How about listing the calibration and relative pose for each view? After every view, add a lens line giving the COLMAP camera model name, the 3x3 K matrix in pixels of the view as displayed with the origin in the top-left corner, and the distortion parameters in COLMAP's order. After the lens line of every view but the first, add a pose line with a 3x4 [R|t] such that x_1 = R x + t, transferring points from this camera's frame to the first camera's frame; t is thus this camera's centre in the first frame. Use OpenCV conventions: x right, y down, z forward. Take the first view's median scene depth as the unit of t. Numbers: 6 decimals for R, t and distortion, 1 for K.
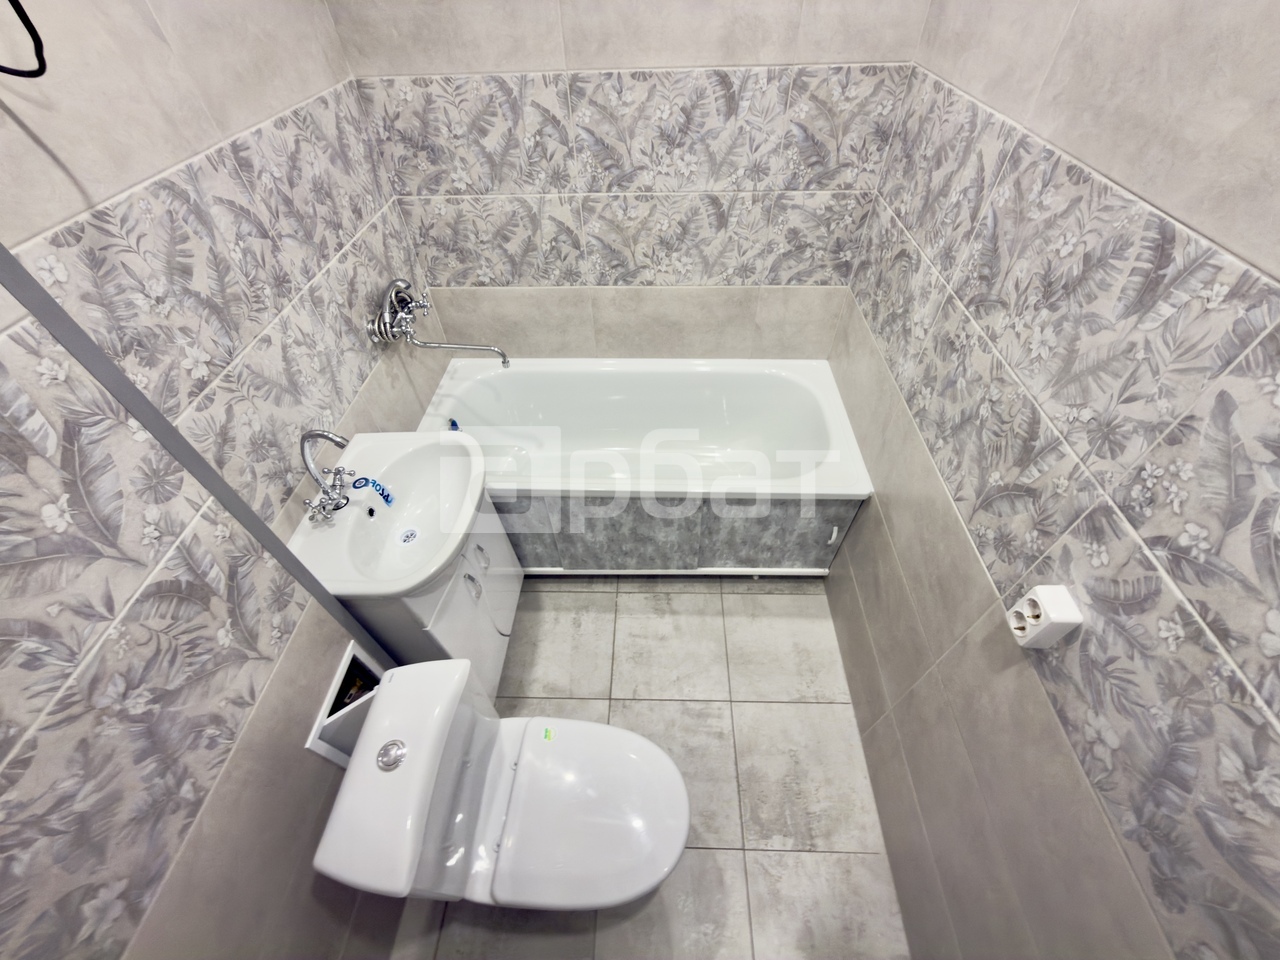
lens RADIAL K [[509.8, 0, 640.1], [0, 509.8, 477.5], [0, 0, 1]] dist [-0.001295, 0.000856]
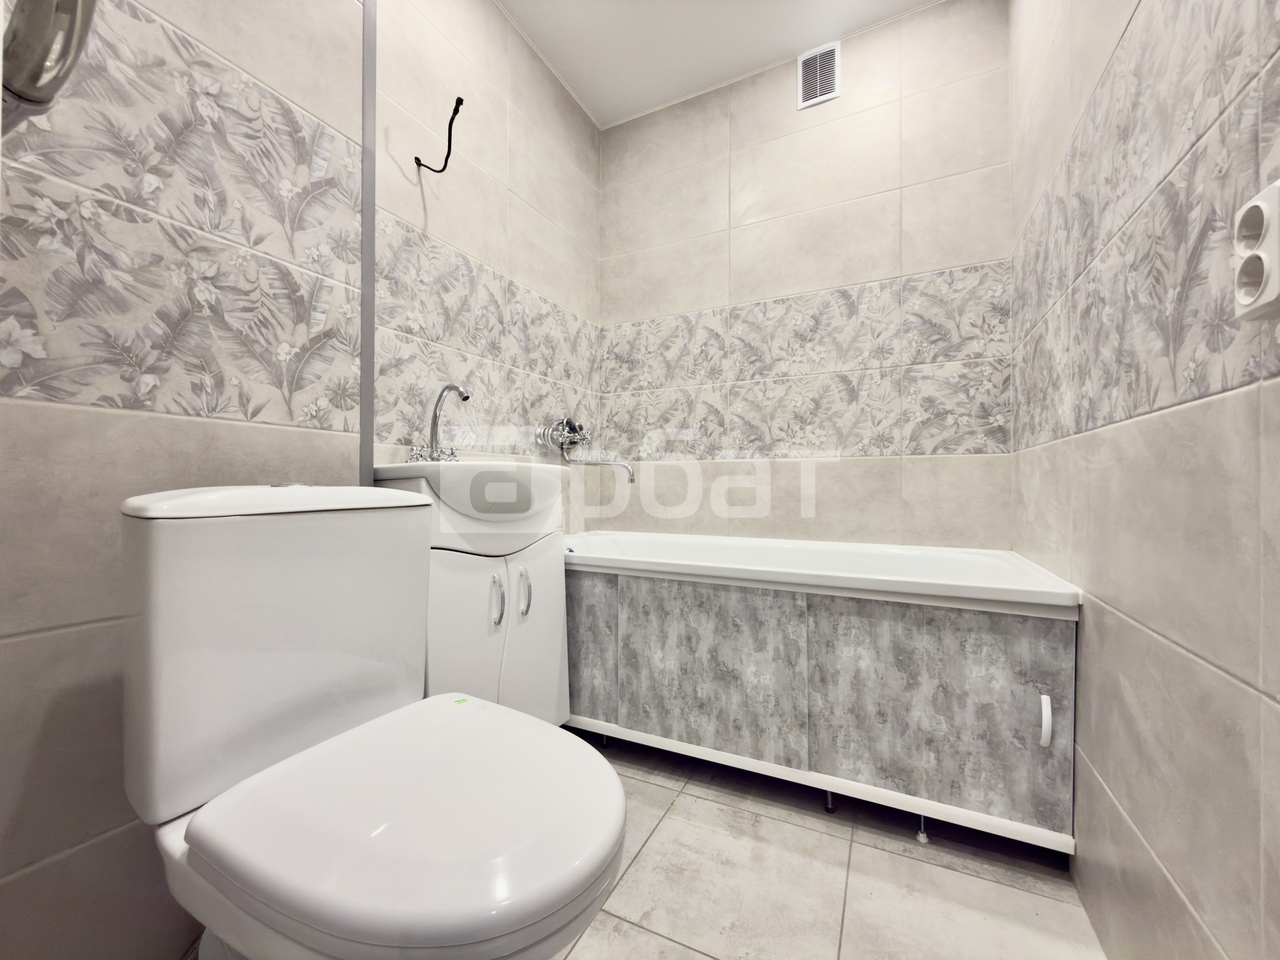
lens RADIAL K [[509.8, 0, 641.8], [0, 509.8, 480.9], [0, 0, 1]] dist [-0.001295, 0.000856]
pose [[0.909961, 0.025367, -0.413917, 0.222579], [-0.323615, 0.667582, -0.670528, 0.539868], [0.259314, 0.744104, 0.615682, 0.372783]]
